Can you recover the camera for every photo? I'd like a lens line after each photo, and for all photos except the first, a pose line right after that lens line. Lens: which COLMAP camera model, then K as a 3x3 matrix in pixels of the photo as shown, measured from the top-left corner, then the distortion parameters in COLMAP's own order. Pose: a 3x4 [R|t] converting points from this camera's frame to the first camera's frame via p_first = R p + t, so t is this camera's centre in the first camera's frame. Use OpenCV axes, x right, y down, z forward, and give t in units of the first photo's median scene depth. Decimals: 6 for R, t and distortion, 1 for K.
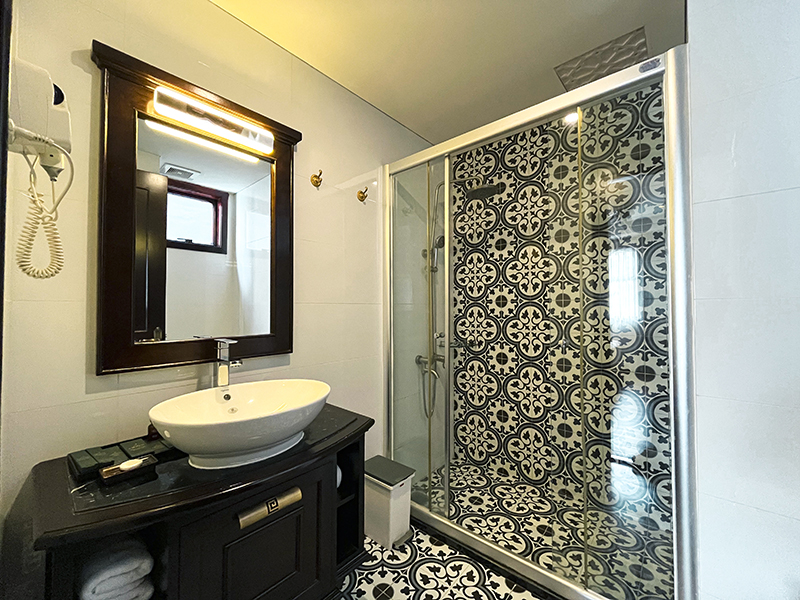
lens RADIAL K [[322.0, 0, 395.4], [0, 322.0, 296.5], [0, 0, 1]] dist [-0.024285, 0.000084]
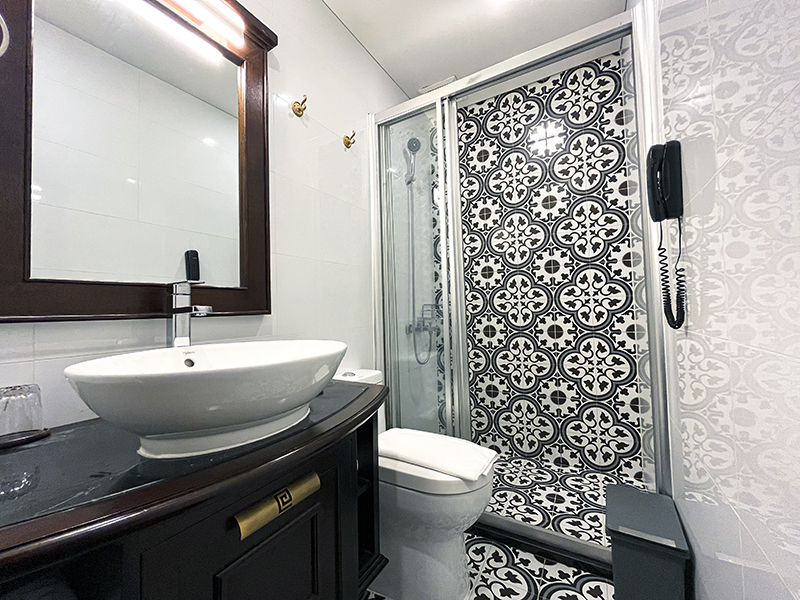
lens RADIAL K [[322.0, 0, 407.0], [0, 322.0, 305.1], [0, 0, 1]] dist [-0.024285, 0.000084]
pose [[0.975921, -0.018807, 0.217311, -0.126829], [0.017402, 0.999813, 0.008378, 0.111456], [-0.217428, -0.004394, 0.976066, 0.128498]]
